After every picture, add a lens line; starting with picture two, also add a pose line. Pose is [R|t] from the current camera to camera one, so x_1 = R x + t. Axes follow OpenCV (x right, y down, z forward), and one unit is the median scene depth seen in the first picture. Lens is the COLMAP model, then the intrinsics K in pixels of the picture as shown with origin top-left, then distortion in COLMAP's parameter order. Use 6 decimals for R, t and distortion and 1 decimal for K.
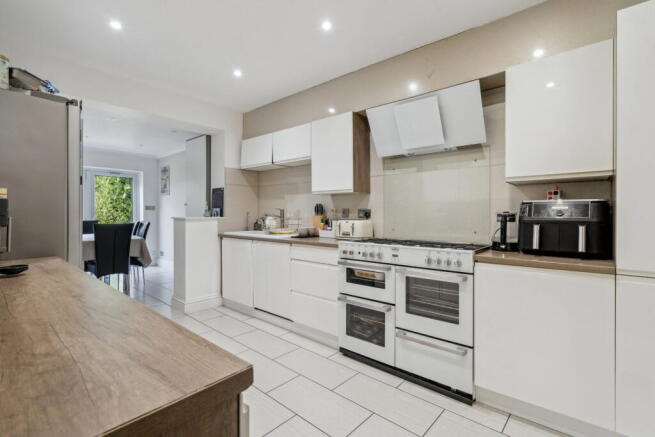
lens RADIAL K [[304.3, 0, 326.4], [0, 304.3, 209.3], [0, 0, 1]] dist [-0.001078, -0.000168]
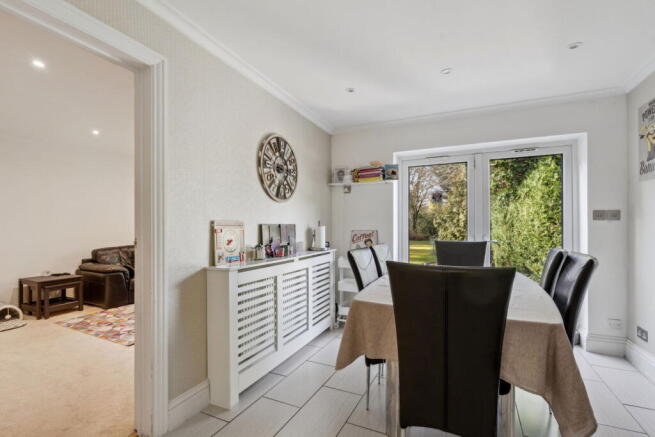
lens RADIAL K [[305.6, 0, 327.5], [0, 305.6, 218.5], [0, 0, 1]] dist [0.001250, 0.000132]
pose [[0.281878, -0.011455, -0.959382, -0.282715], [-0.003873, 0.999907, -0.013077, 0.007073], [0.959442, 0.007401, 0.281808, 0.511496]]
